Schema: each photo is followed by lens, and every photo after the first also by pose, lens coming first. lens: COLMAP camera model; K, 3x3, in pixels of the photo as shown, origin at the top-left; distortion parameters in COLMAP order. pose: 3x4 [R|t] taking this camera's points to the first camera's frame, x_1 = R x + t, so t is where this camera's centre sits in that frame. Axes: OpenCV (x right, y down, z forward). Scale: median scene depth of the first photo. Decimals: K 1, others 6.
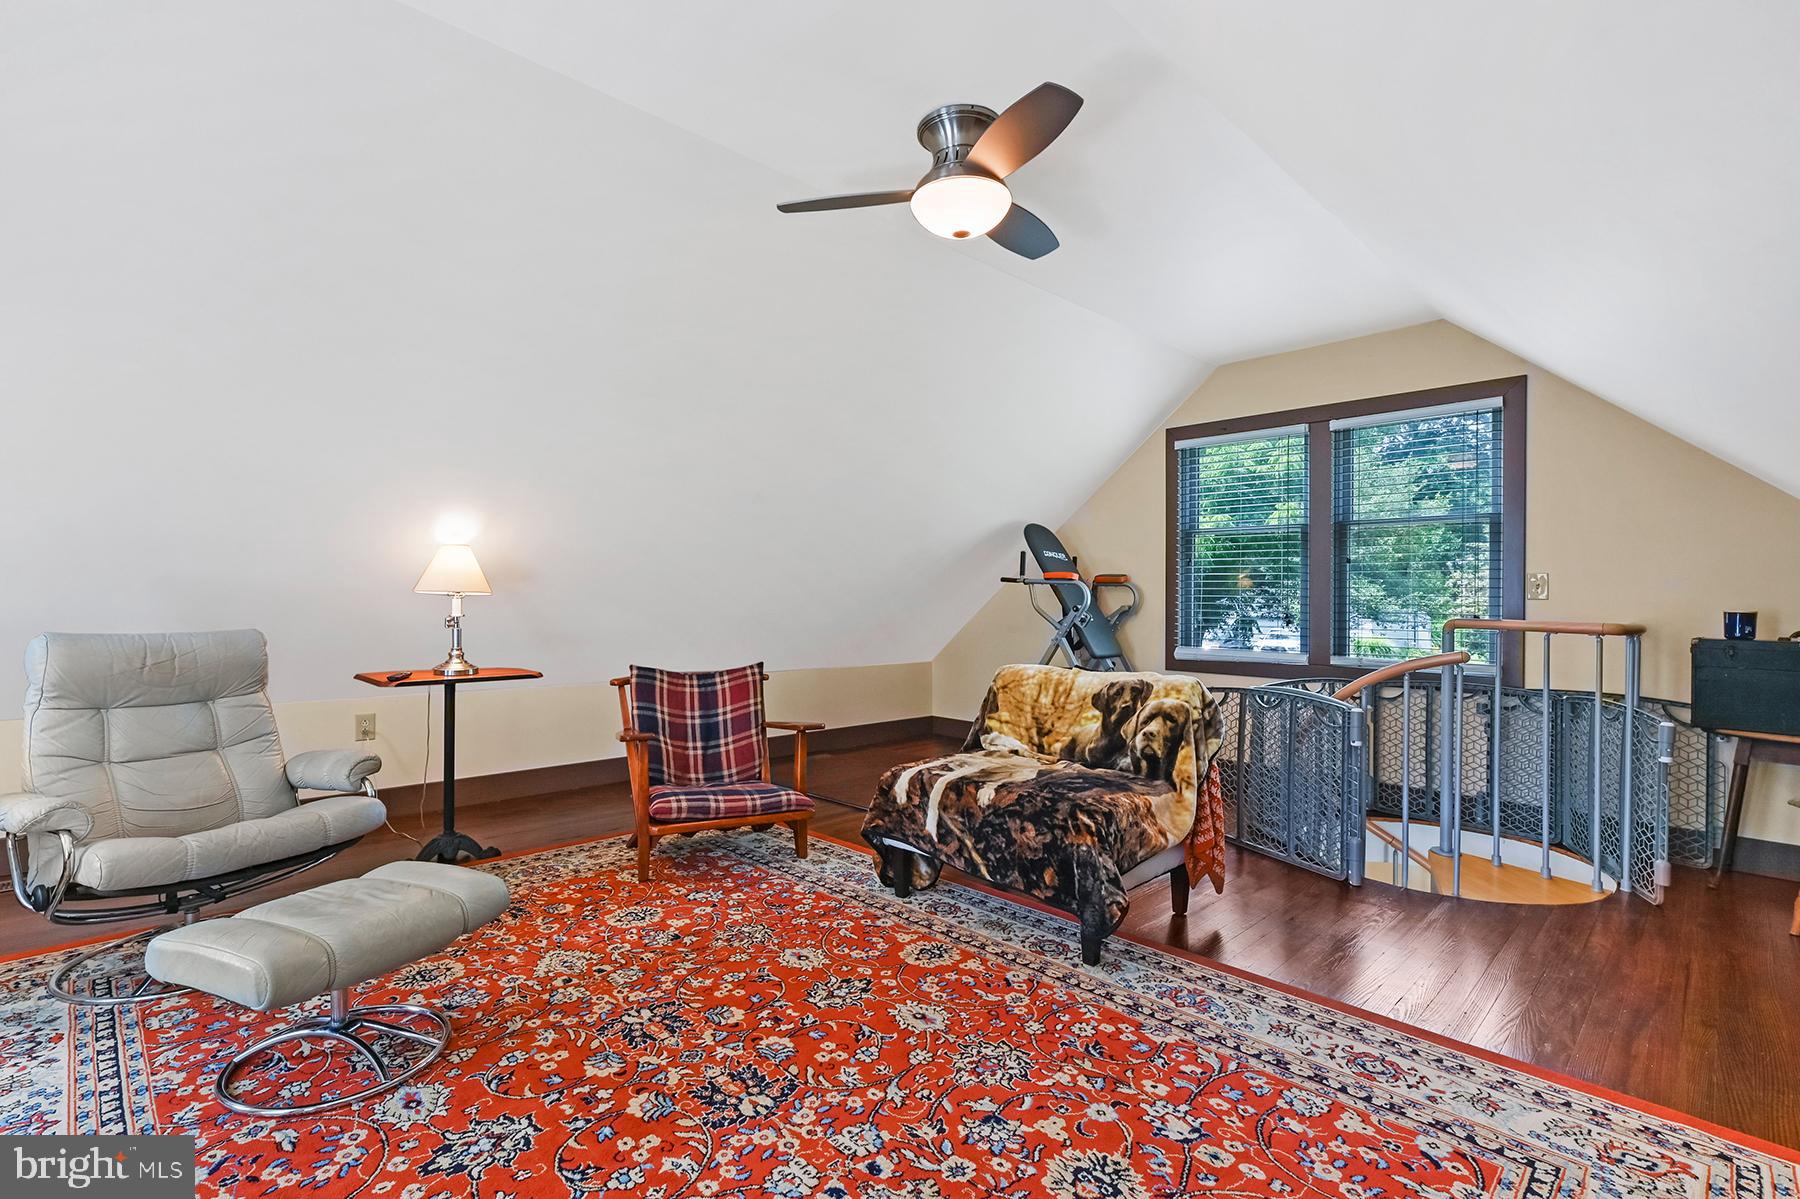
lens RADIAL K [[825.5, 0, 900.4], [0, 825.5, 595.6], [0, 0, 1]] dist [-0.003185, -0.000003]
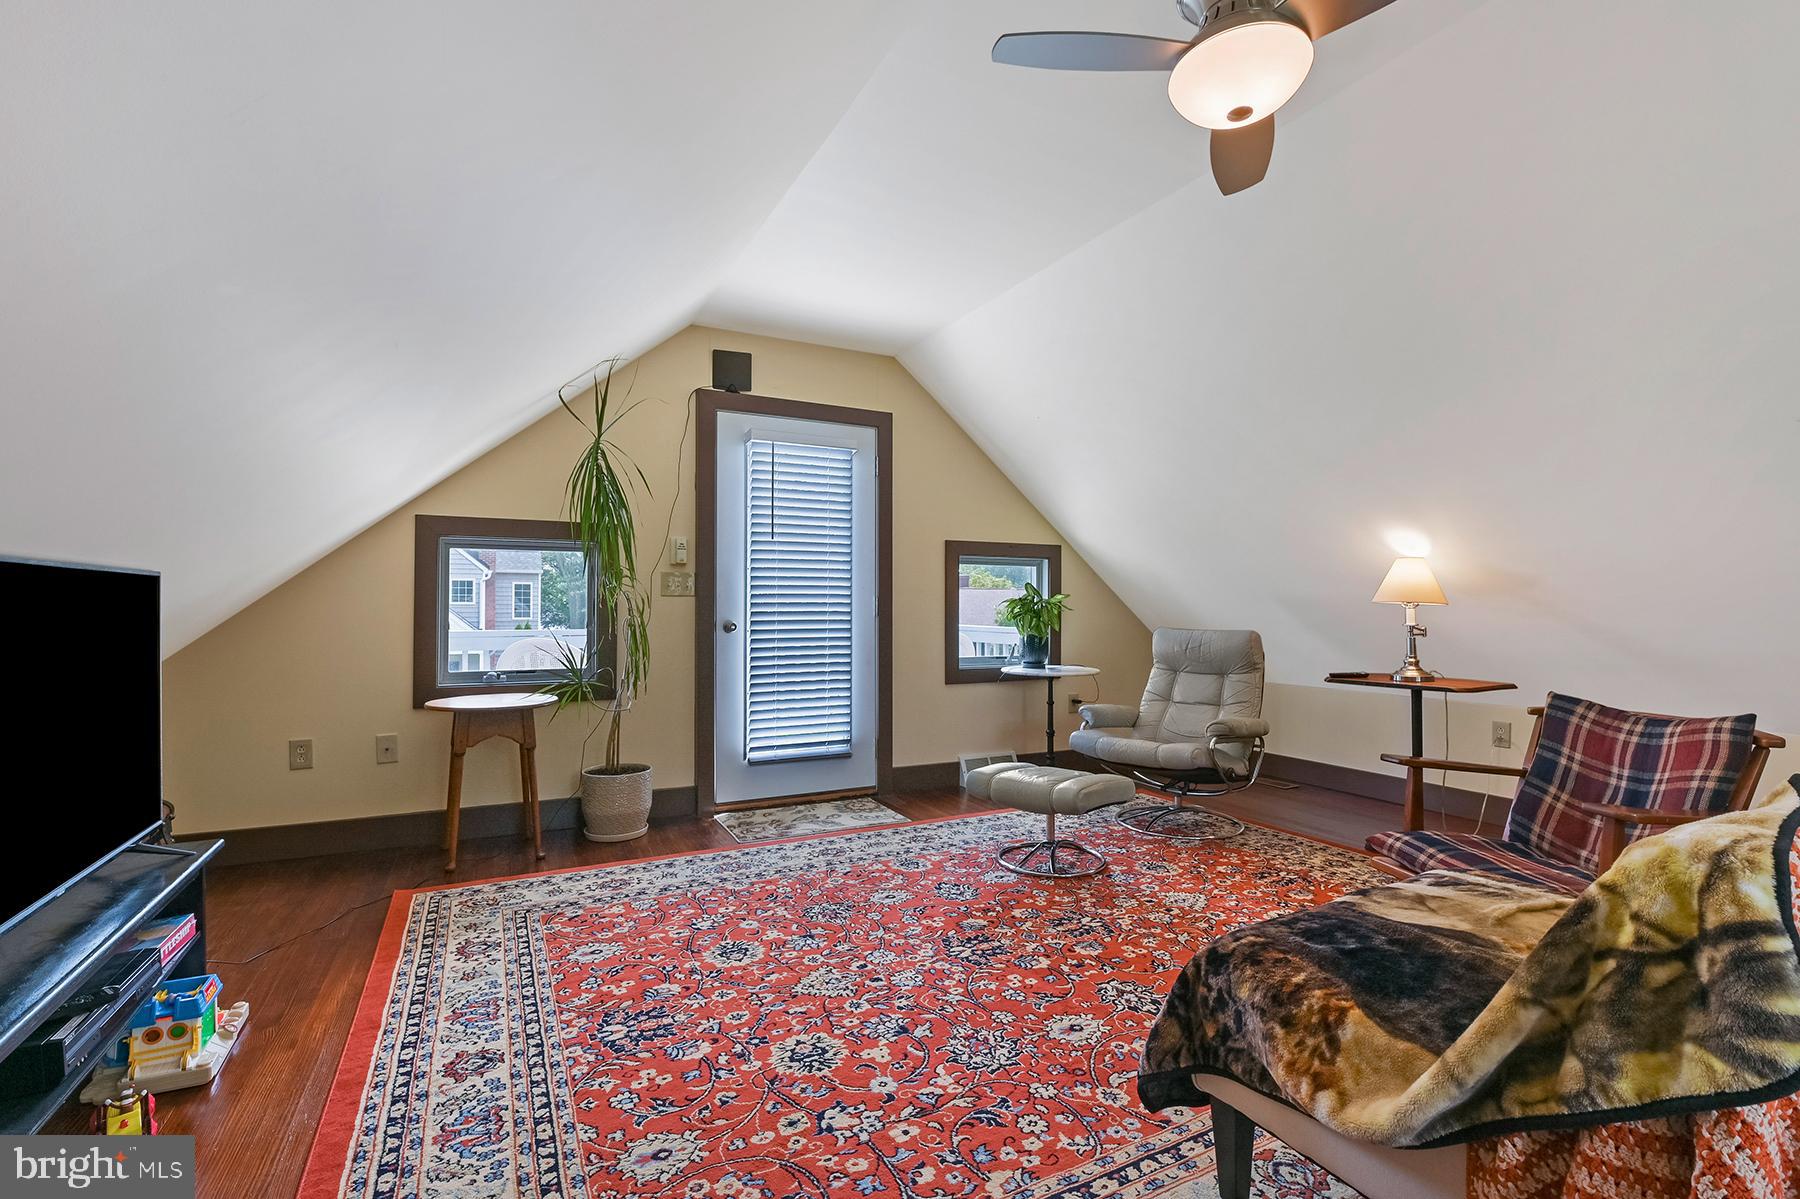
lens RADIAL K [[825.5, 0, 900.9], [0, 825.5, 606.1], [0, 0, 1]] dist [-0.003185, -0.000003]
pose [[-0.309215, -0.011673, -0.950921, 1.011537], [0.002907, 0.999908, -0.013219, 0.019899], [0.950988, -0.006852, -0.309152, 1.092371]]
